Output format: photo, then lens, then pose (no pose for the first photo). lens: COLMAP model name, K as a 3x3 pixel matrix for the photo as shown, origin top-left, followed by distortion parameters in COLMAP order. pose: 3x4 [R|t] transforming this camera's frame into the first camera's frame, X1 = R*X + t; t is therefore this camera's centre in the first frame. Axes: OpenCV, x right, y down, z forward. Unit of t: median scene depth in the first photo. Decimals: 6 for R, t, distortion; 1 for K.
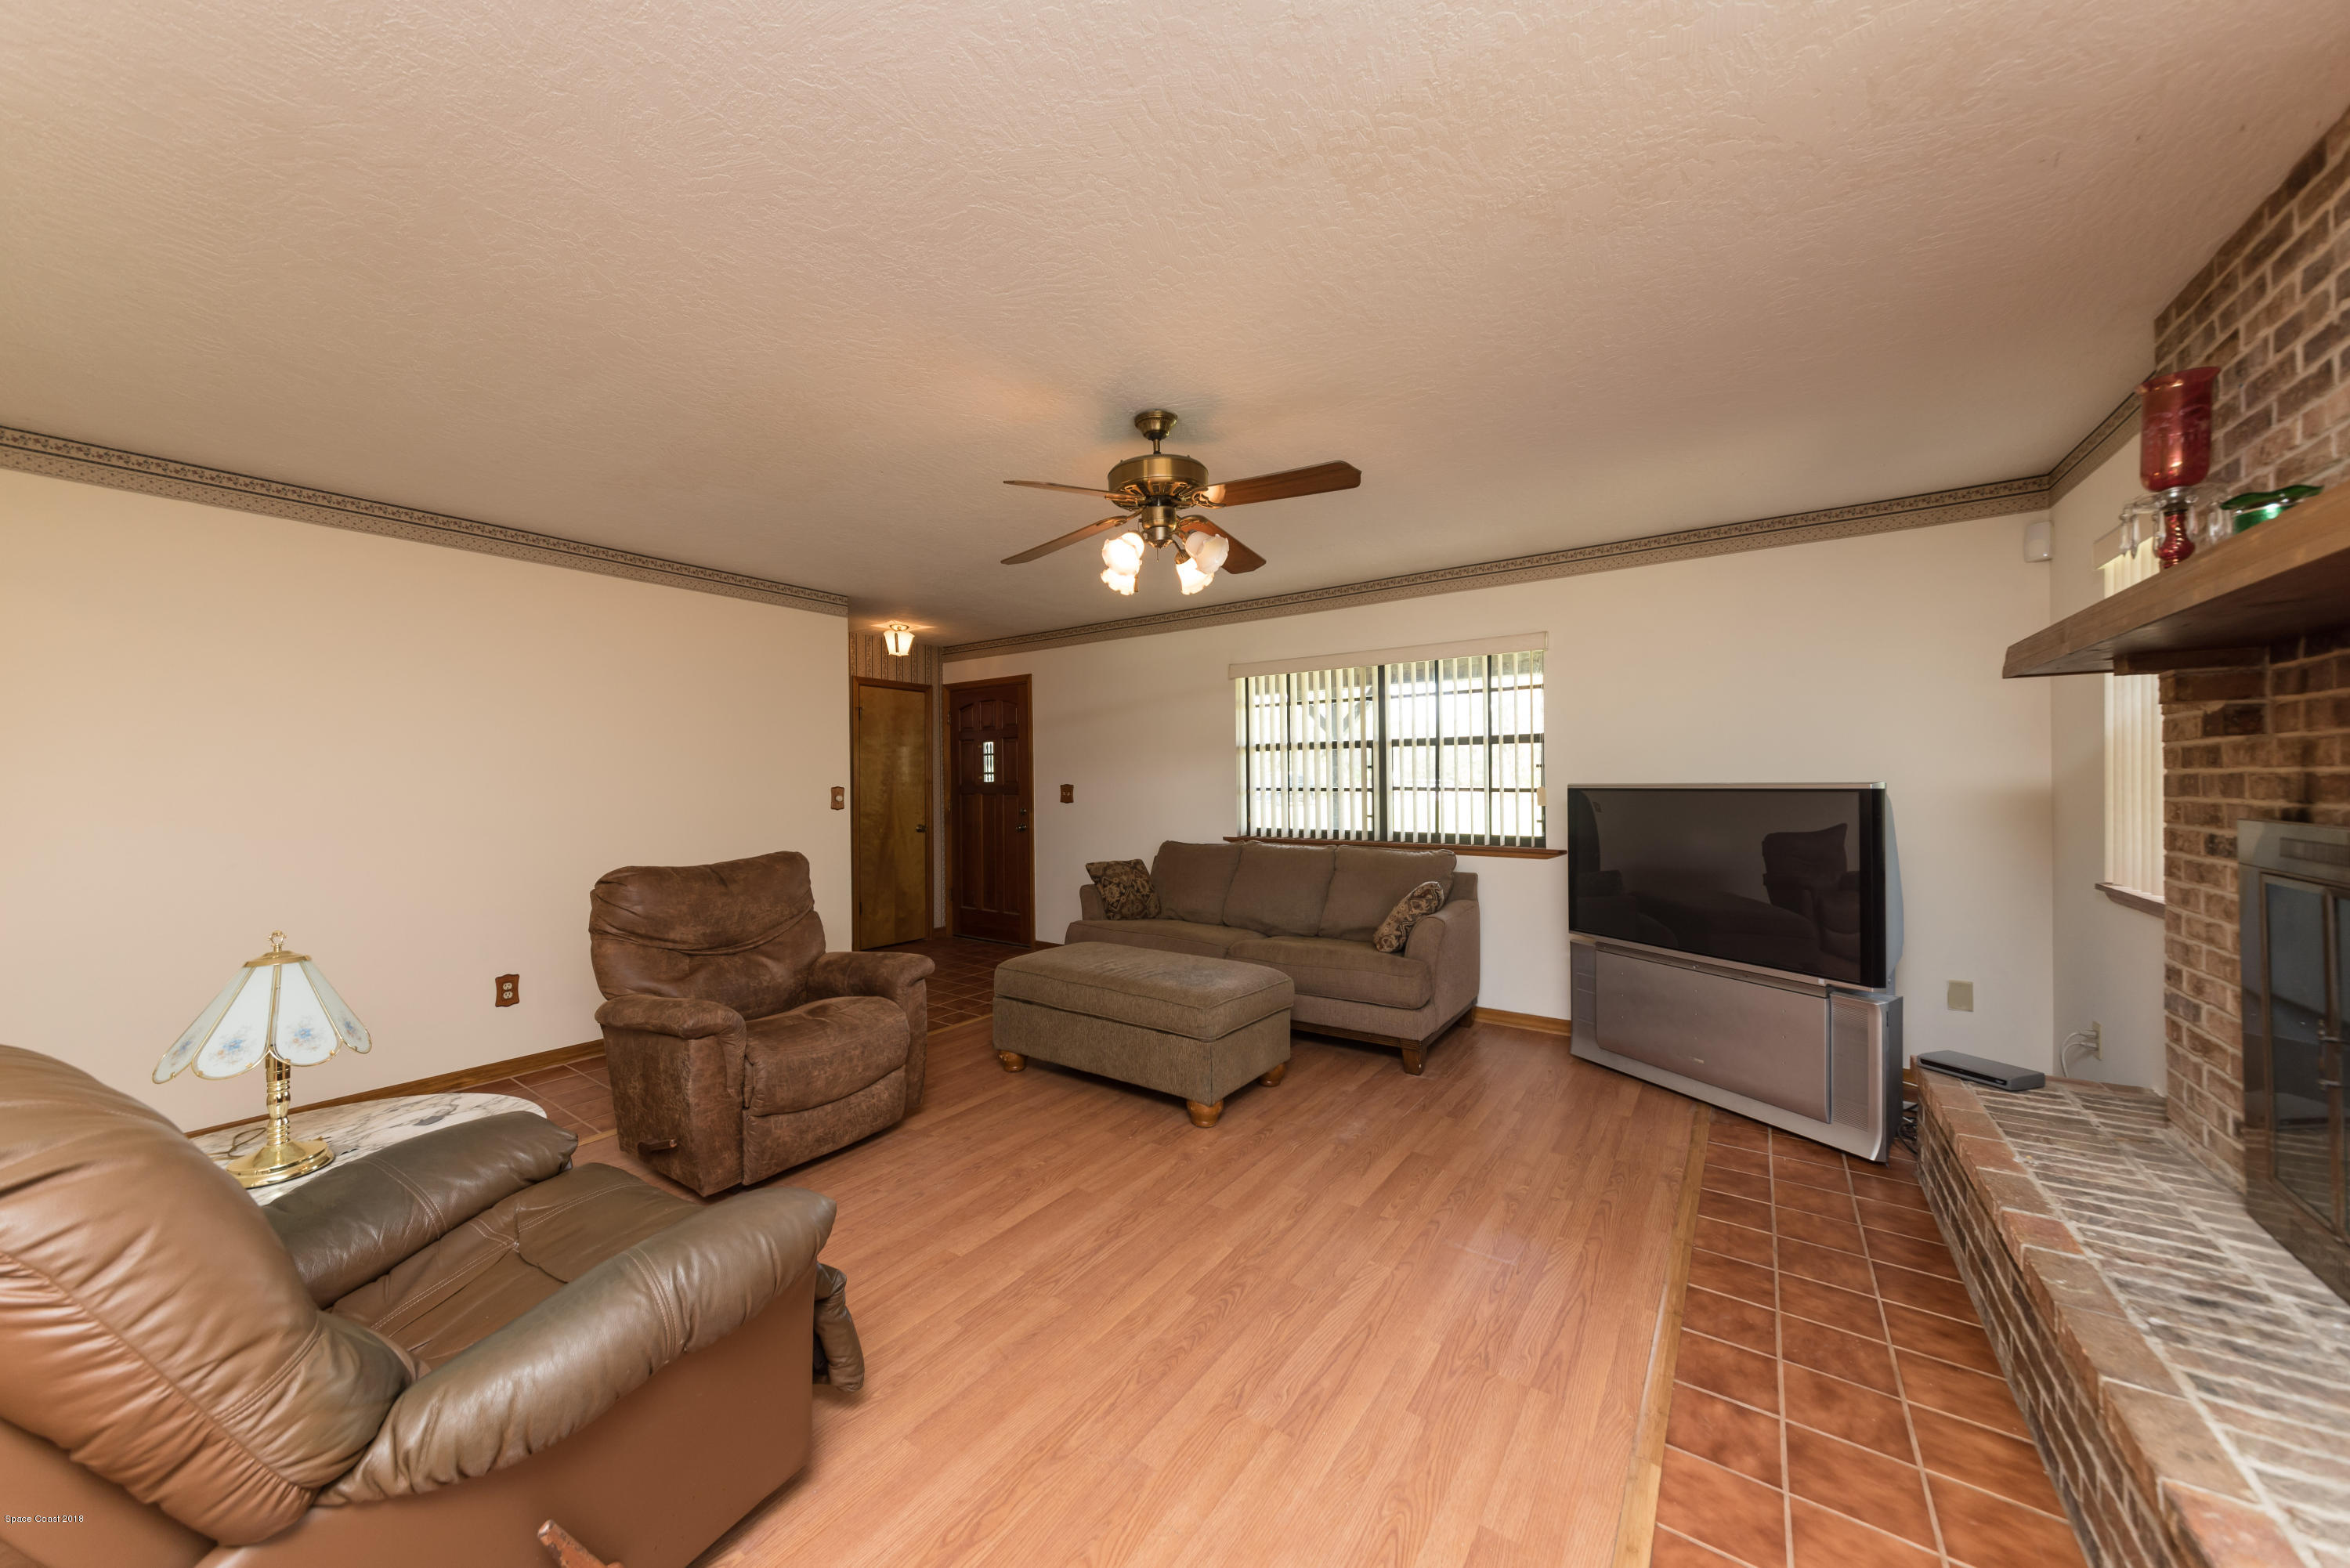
lens RADIAL K [[818.5, 0, 1165.3], [0, 818.5, 779.8], [0, 0, 1]] dist [-0.002340, -0.000408]
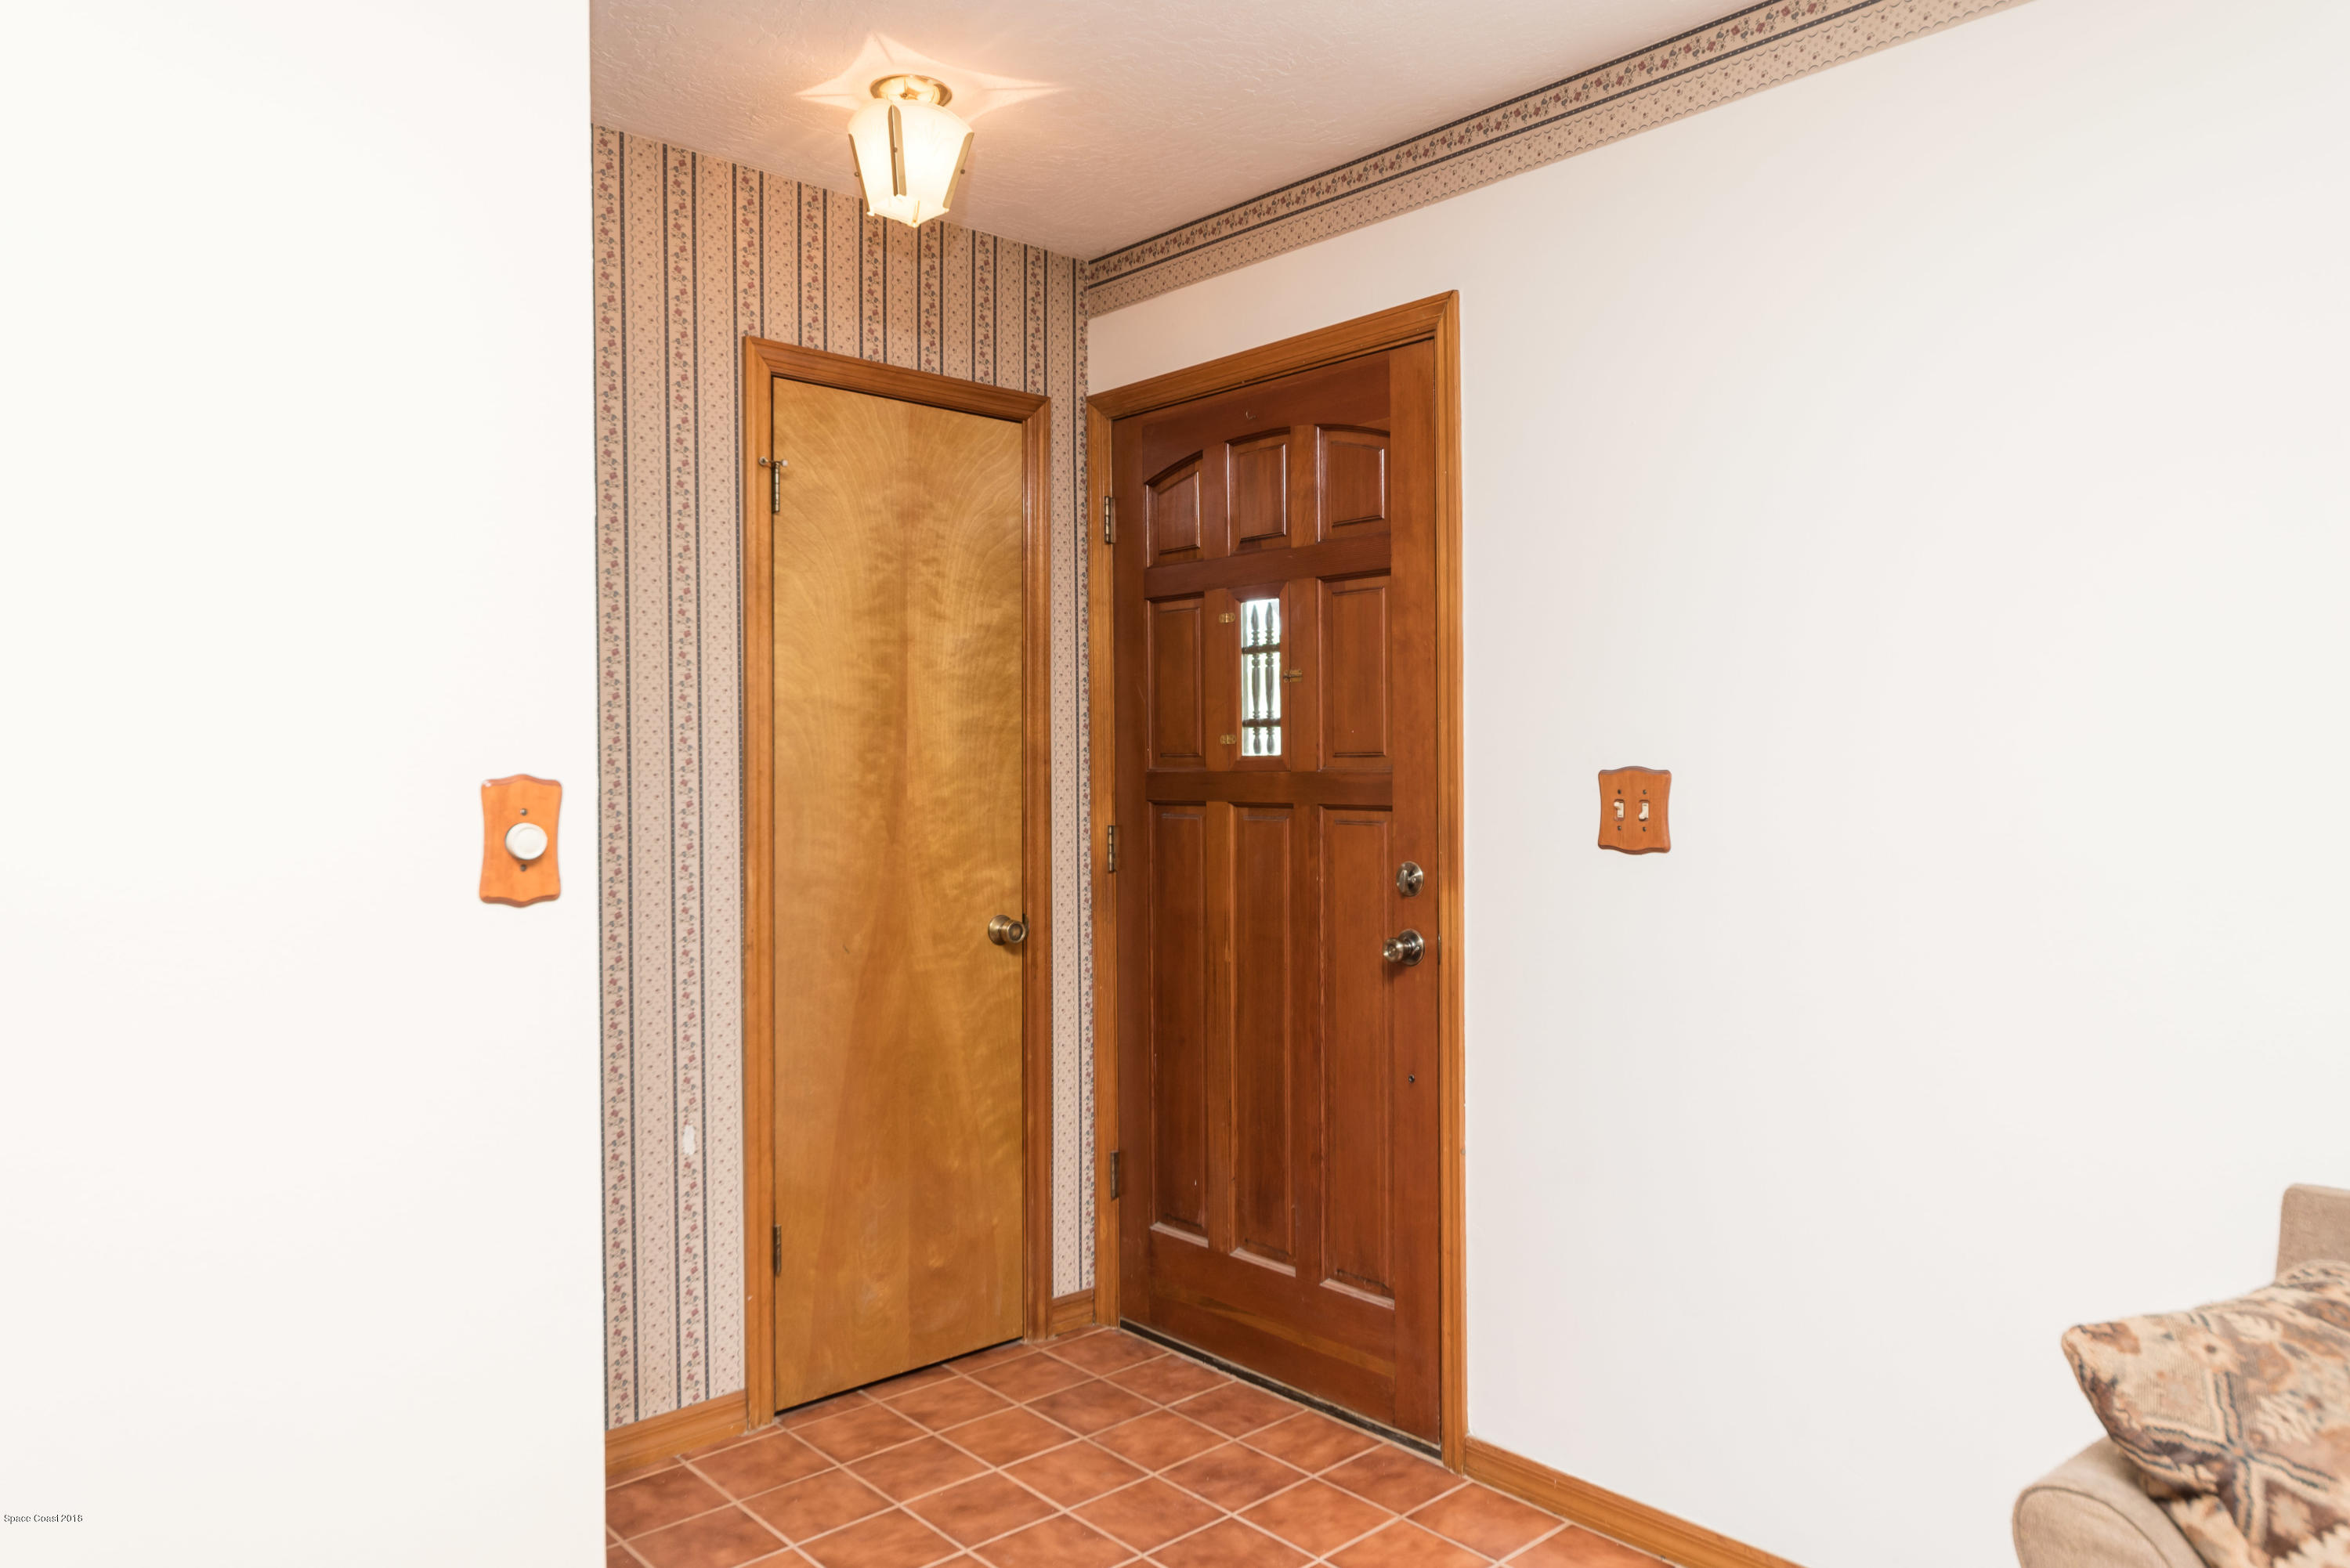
lens RADIAL K [[1599.9, 0, 1176.0], [0, 1599.9, 781.3], [0, 0, 1]] dist [0.012220, 0.002669]
pose [[0.979260, 0.006648, -0.202499, -0.140309], [-0.003504, 0.999868, 0.015878, 0.002675], [0.202578, -0.014839, 0.979154, 0.504850]]
